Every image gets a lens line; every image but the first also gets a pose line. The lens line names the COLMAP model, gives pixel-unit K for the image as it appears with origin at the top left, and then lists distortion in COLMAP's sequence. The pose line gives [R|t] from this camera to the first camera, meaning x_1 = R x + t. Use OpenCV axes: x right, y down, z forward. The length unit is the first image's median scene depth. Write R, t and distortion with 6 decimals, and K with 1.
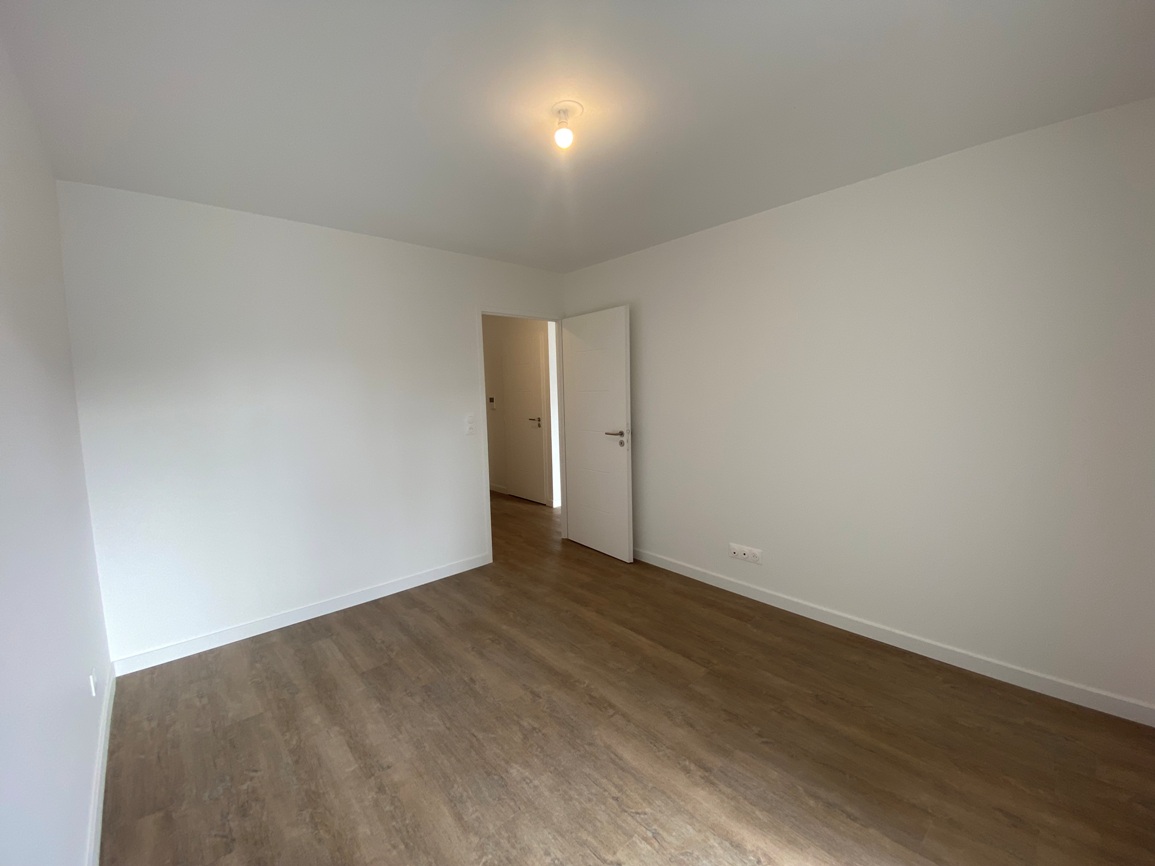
lens RADIAL K [[467.9, 0, 577.5], [0, 467.9, 433.0], [0, 0, 1]] dist [0.023416, -0.023965]
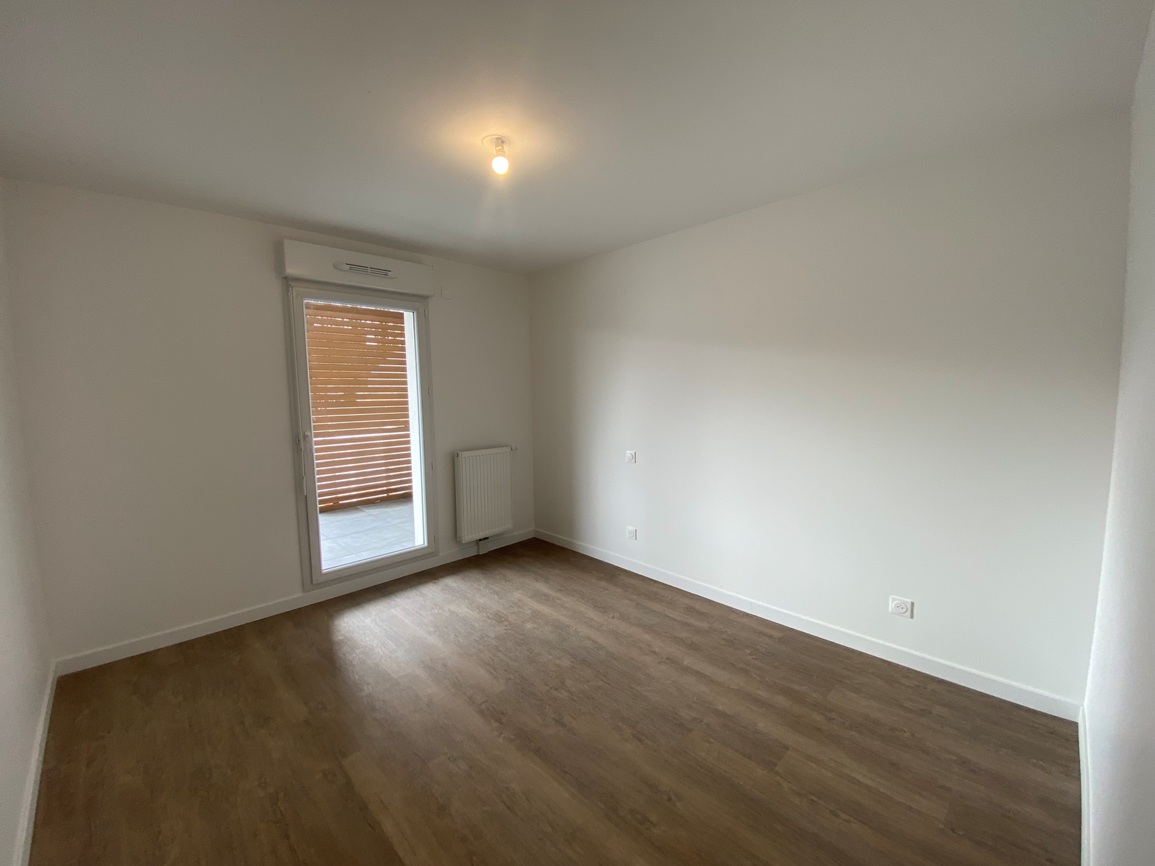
lens RADIAL K [[467.9, 0, 577.5], [0, 467.9, 433.0], [0, 0, 1]] dist [0.023416, -0.023965]
pose [[-0.998331, 0.043716, -0.037748, -0.115681], [0.035771, 0.981100, 0.190166, -0.176868], [0.045348, 0.188499, -0.981026, 1.816475]]
